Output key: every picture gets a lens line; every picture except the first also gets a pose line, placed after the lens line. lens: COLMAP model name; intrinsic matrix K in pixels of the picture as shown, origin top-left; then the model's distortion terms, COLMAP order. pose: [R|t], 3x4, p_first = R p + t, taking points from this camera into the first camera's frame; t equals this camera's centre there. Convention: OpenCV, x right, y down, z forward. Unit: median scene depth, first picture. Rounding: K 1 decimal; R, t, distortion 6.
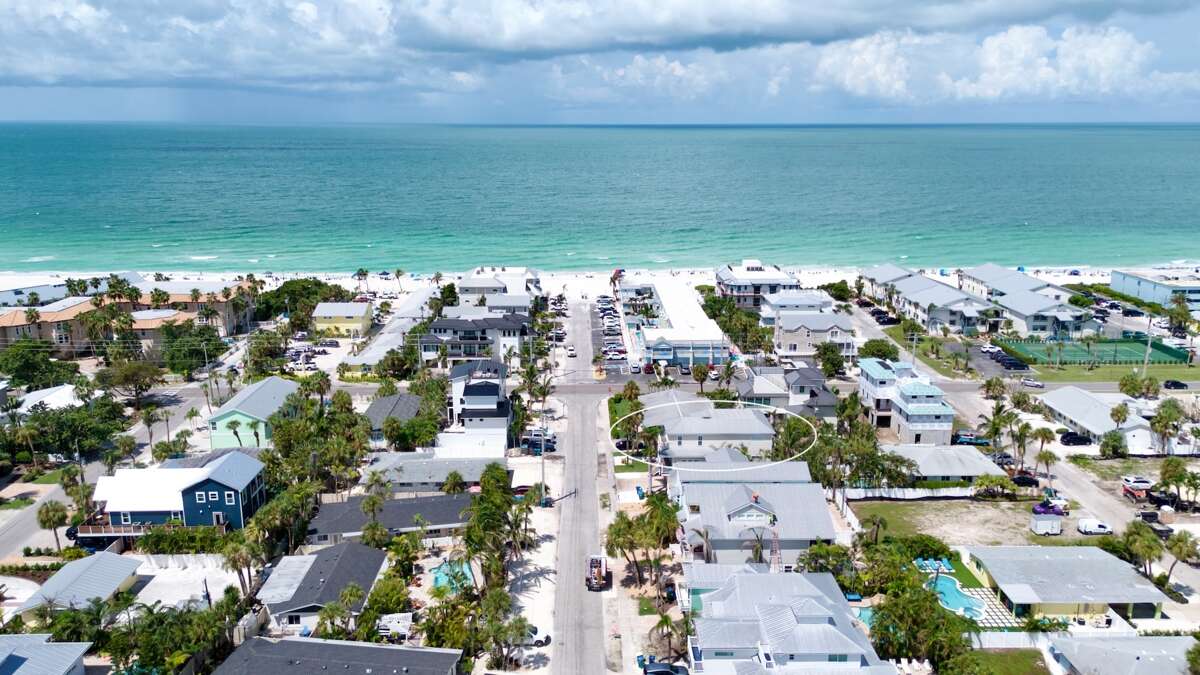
lens RADIAL K [[887.7, 0, 600.0], [0, 887.7, 337.5], [0, 0, 1]] dist [0.075563, -0.052446]
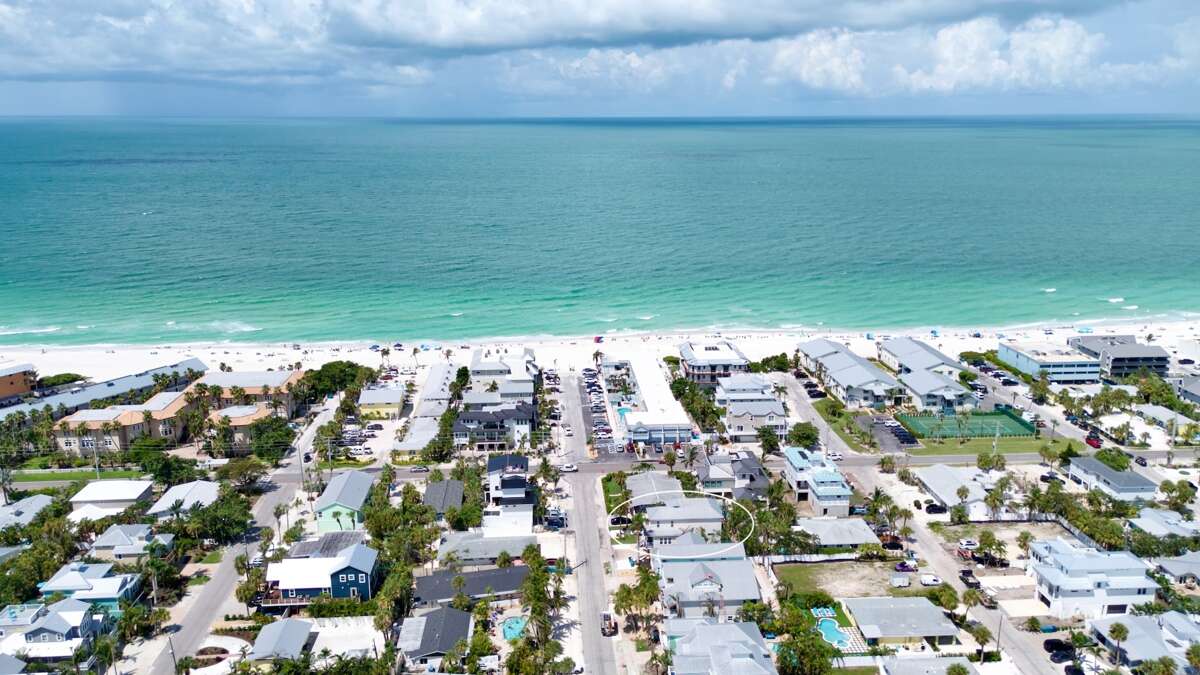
lens RADIAL K [[887.7, 0, 600.0], [0, 887.7, 337.5], [0, 0, 1]] dist [0.075563, -0.052446]
pose [[0.999120, -0.014228, 0.039449, -0.050609], [0.014402, 0.999888, -0.004144, -0.160928], [-0.039386, 0.004708, 0.999213, -0.392389]]
